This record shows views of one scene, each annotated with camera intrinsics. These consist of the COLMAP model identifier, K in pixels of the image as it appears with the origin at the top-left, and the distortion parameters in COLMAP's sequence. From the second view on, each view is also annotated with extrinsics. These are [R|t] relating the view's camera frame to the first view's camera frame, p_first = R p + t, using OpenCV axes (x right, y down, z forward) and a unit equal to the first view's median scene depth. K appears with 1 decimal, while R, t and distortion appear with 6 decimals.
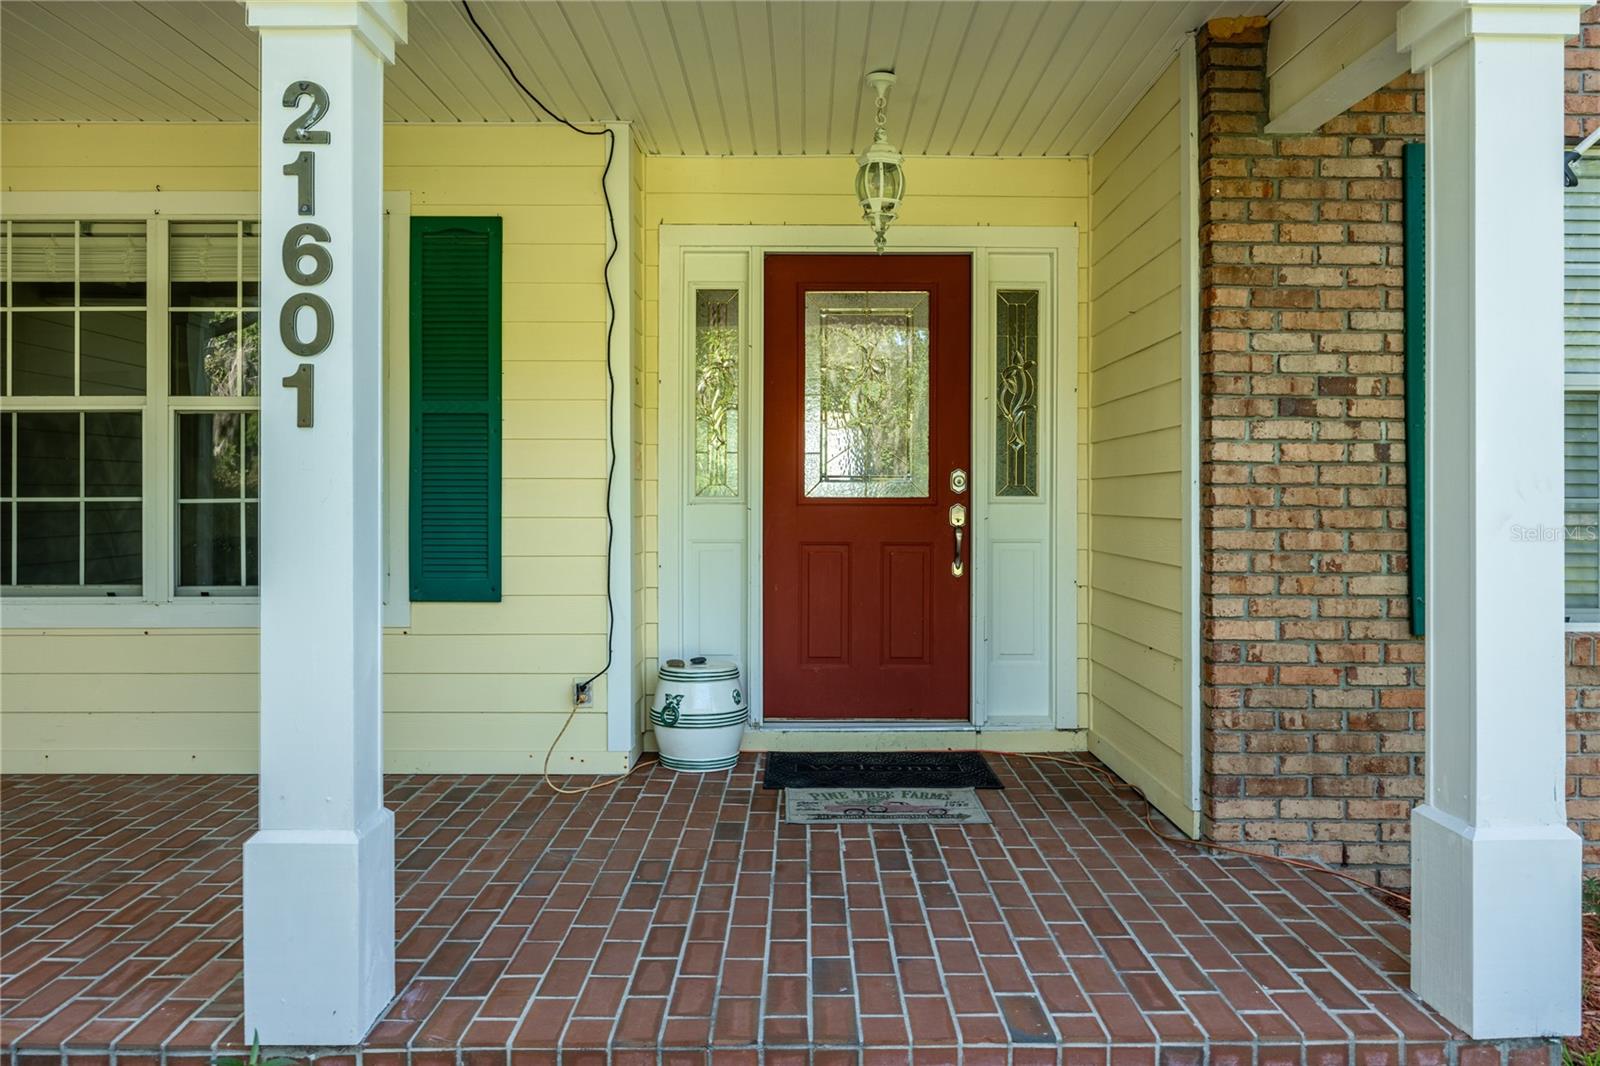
lens RADIAL K [[1166.4, 0, 805.1], [0, 1166.4, 493.9], [0, 0, 1]] dist [-0.006796, 0.004927]
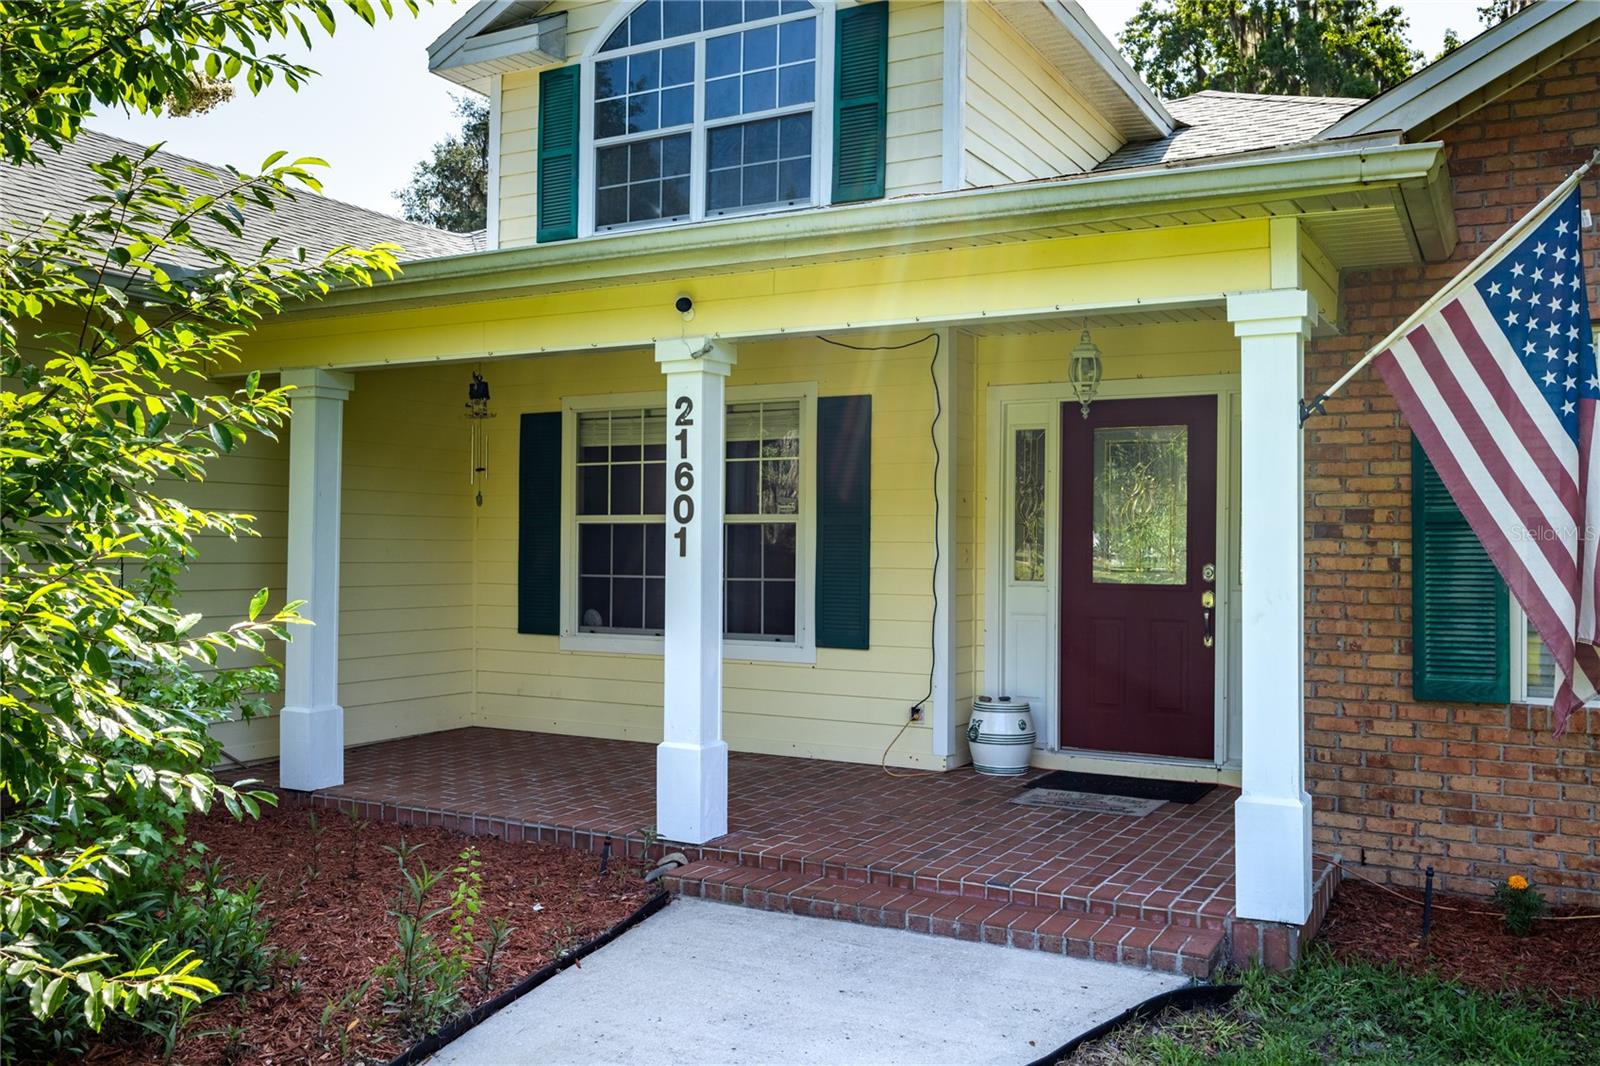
lens RADIAL K [[1338.1, 0, 800.0], [0, 1338.1, 533.0], [0, 0, 1]] dist [0.009698, 0.004806]
pose [[0.869135, 0.000651, -0.494575, 0.667592], [-0.006452, 0.999929, -0.010021, -0.052201], [0.494533, 0.011900, 0.869077, -0.710080]]
